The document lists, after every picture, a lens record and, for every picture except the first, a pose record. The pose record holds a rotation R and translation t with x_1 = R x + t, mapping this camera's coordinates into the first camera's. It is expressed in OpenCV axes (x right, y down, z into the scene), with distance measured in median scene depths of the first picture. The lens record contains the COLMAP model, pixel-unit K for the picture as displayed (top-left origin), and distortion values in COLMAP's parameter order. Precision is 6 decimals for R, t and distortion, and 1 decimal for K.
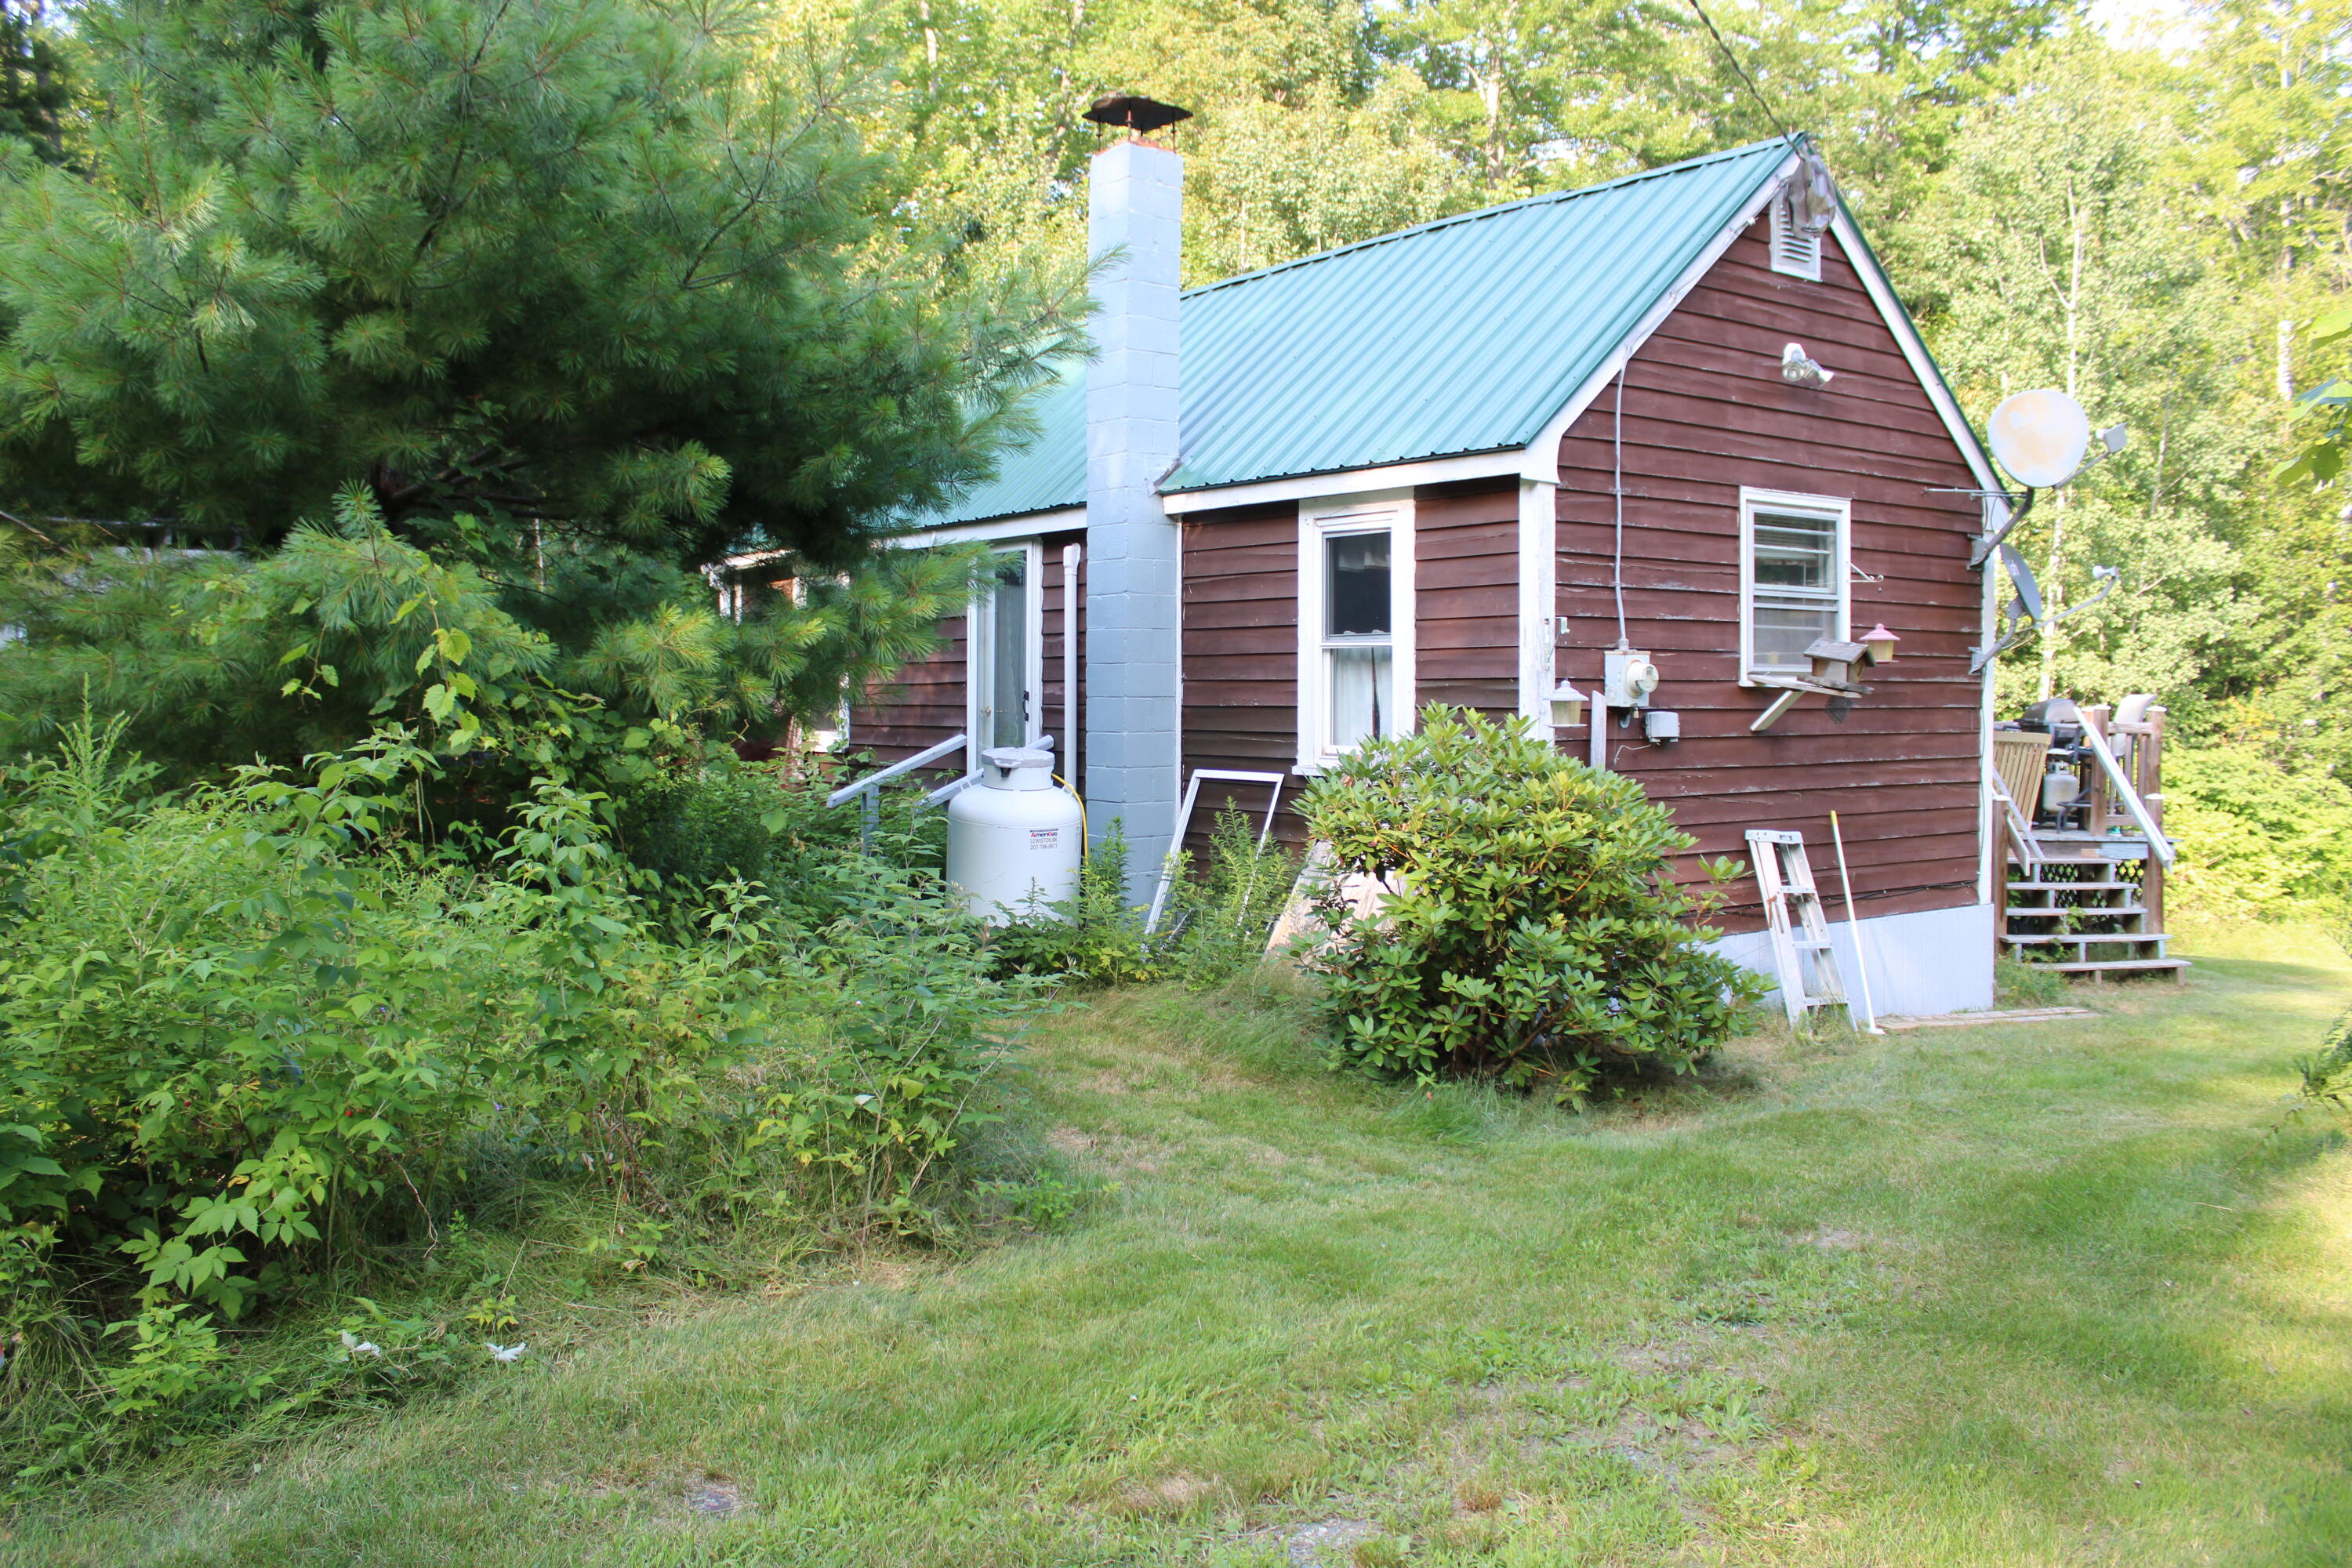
lens RADIAL K [[1967.7, 0, 1176.0], [0, 1967.7, 784.0], [0, 0, 1]] dist [-0.149056, 0.007163]
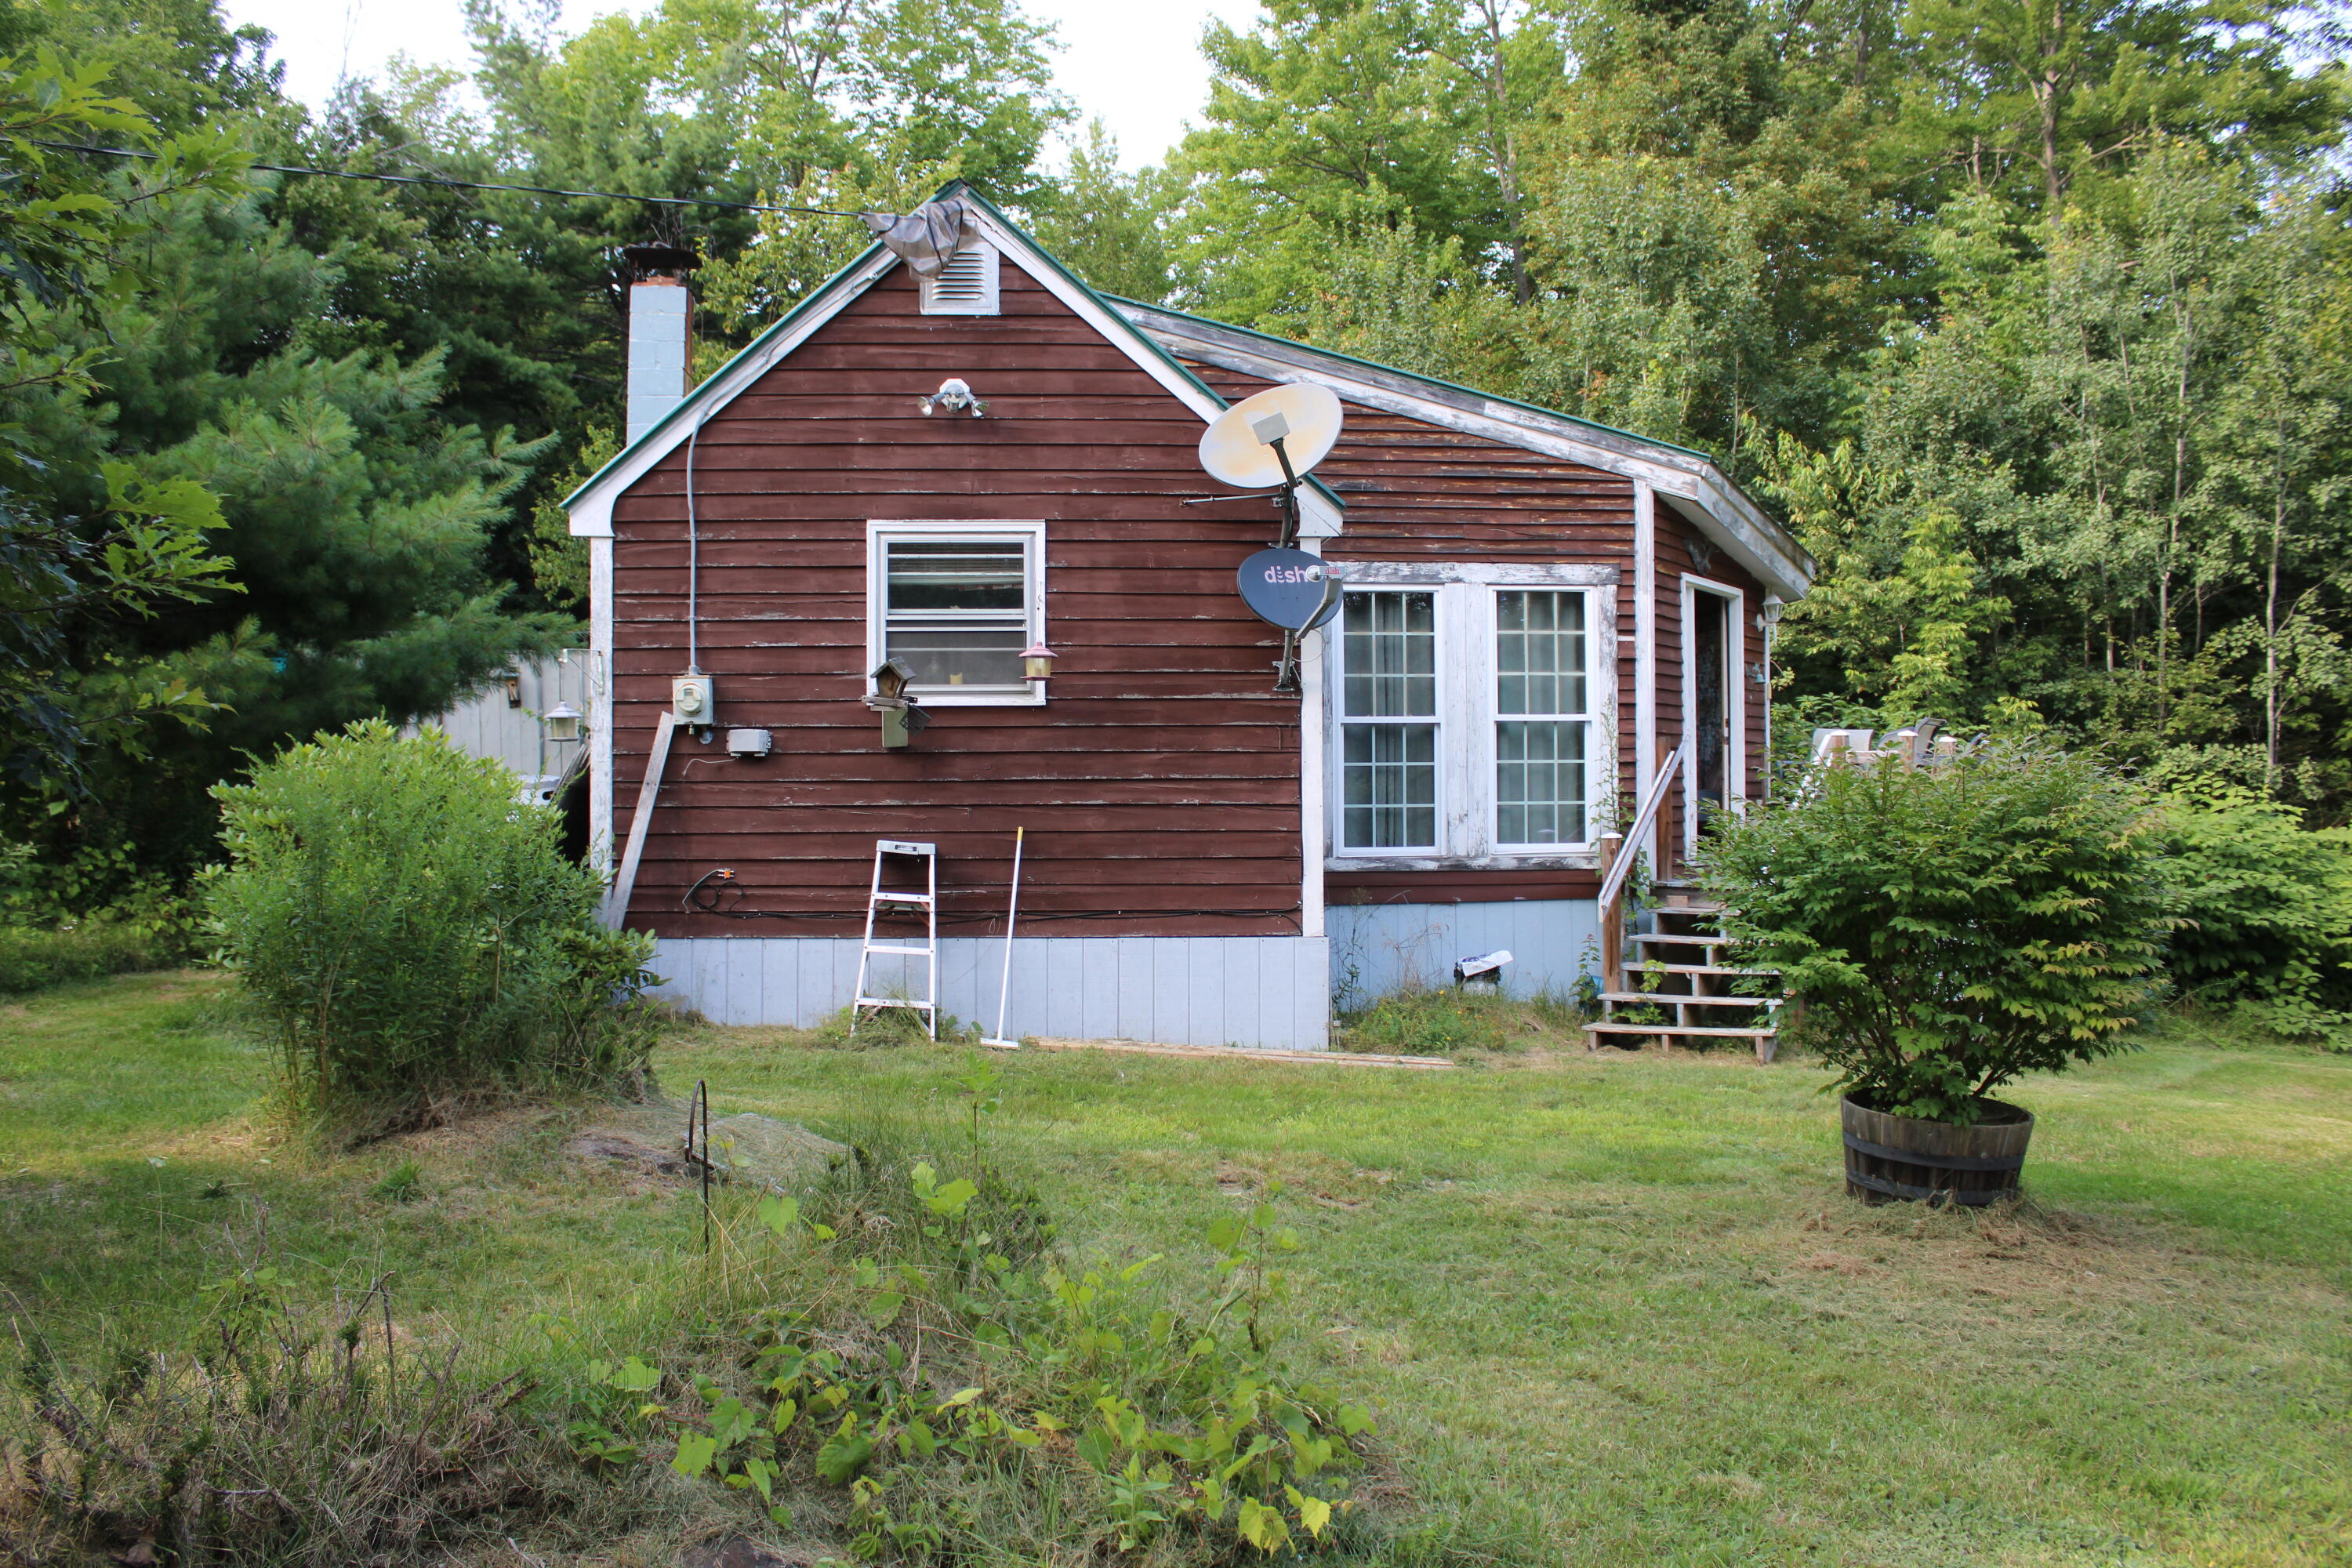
lens RADIAL K [[1967.7, 0, 1176.0], [0, 1967.7, 784.0], [0, 0, 1]] dist [-0.149056, 0.007163]
pose [[0.845819, -0.005250, -0.533443, 1.005890], [-0.019370, 0.998990, -0.040545, 0.033116], [0.533118, 0.044627, 0.844863, 0.178067]]
